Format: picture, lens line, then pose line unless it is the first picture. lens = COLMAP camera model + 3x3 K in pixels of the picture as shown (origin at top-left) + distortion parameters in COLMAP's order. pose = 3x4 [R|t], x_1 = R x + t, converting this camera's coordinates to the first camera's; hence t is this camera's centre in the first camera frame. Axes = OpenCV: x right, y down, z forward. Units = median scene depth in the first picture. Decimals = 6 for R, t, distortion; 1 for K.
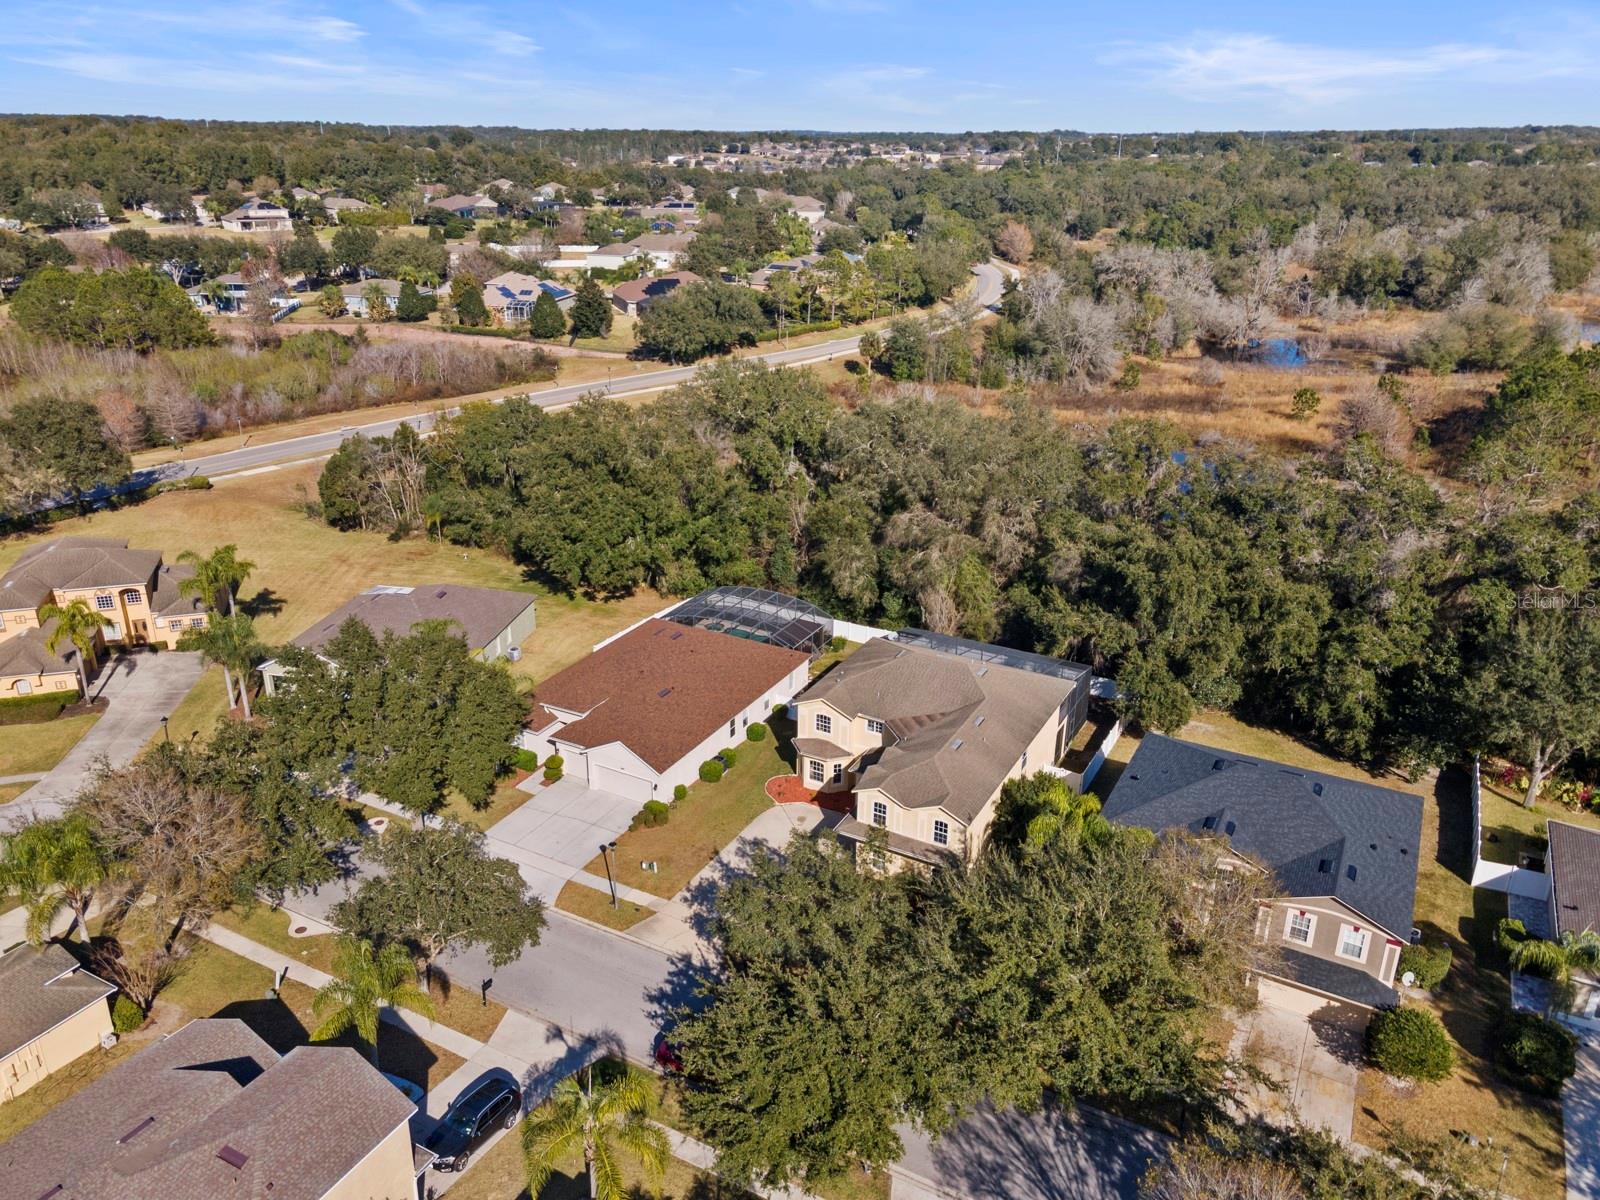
lens RADIAL K [[1154.0, 0, 787.8], [0, 1154.0, 600.8], [0, 0, 1]] dist [0.029589, 0.008185]
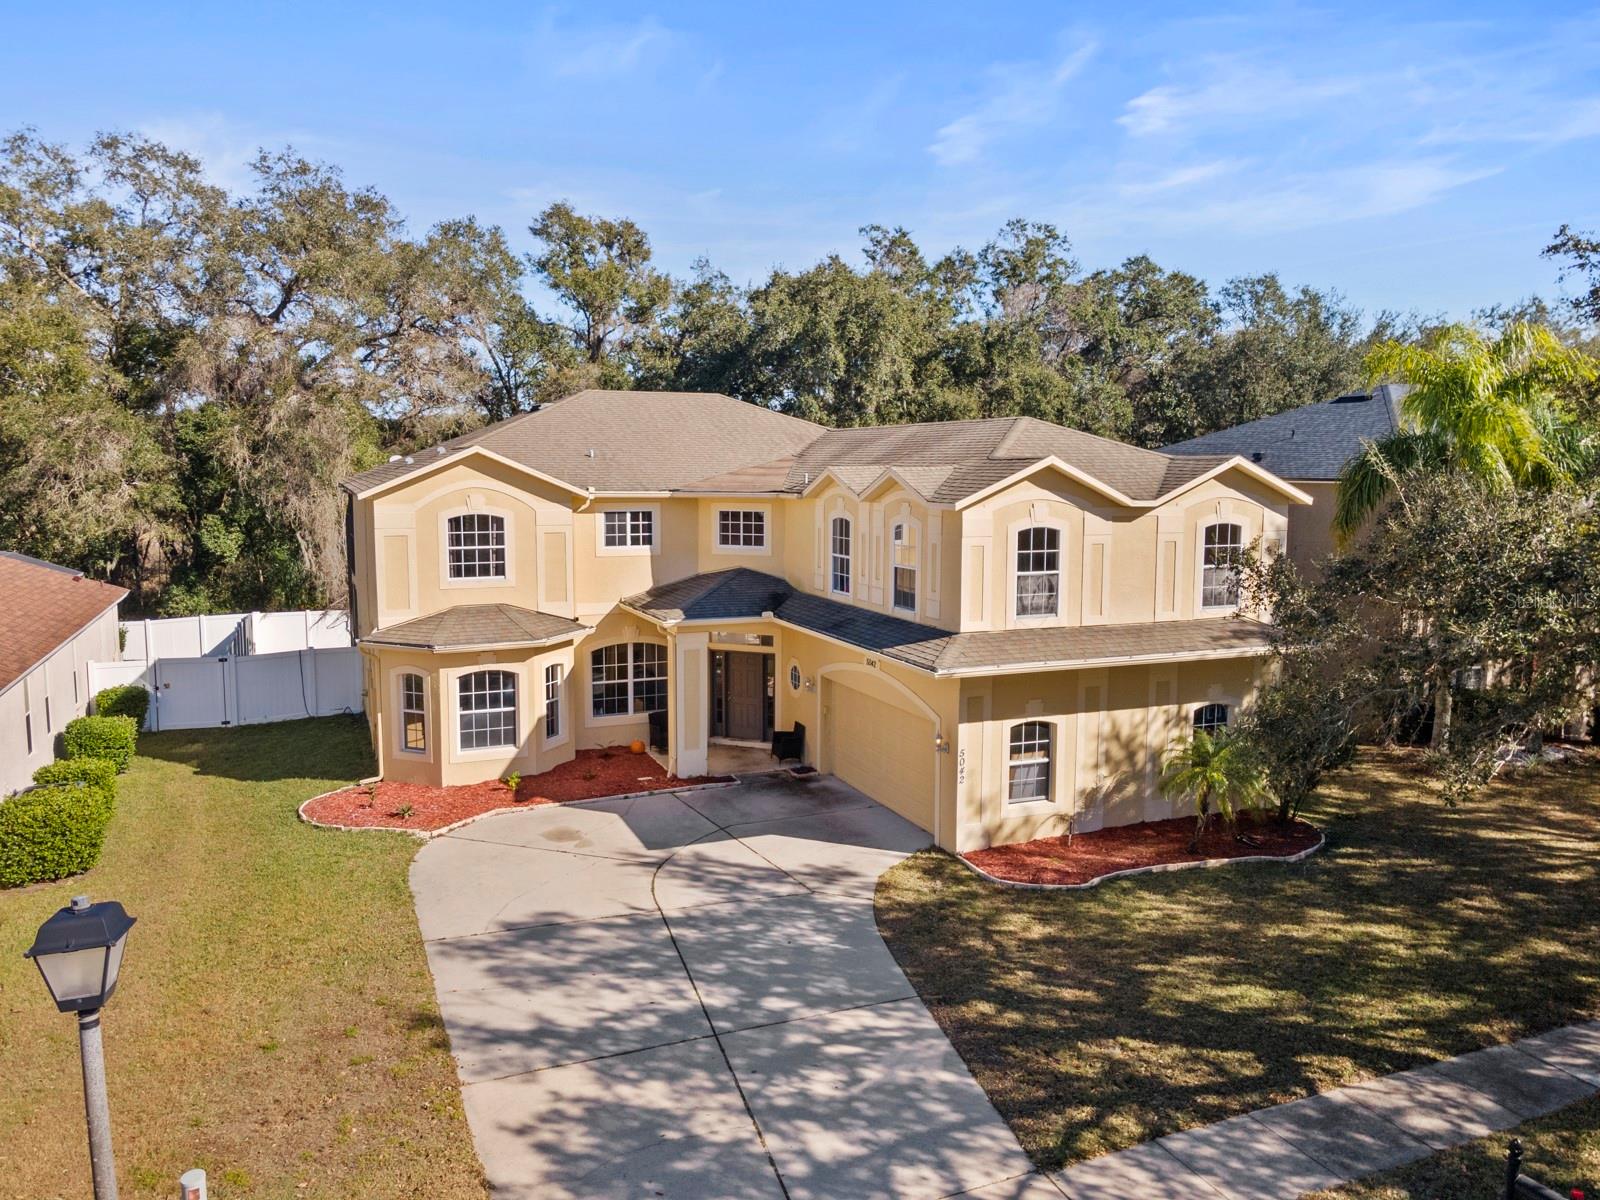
lens RADIAL K [[1154.0, 0, 791.5], [0, 1154.0, 586.1], [0, 0, 1]] dist [0.029589, 0.008185]
pose [[0.614399, -0.086938, 0.784191, -0.153043], [0.300275, 0.944882, -0.130507, 0.178086], [-0.729623, 0.315656, 0.606640, 0.754168]]
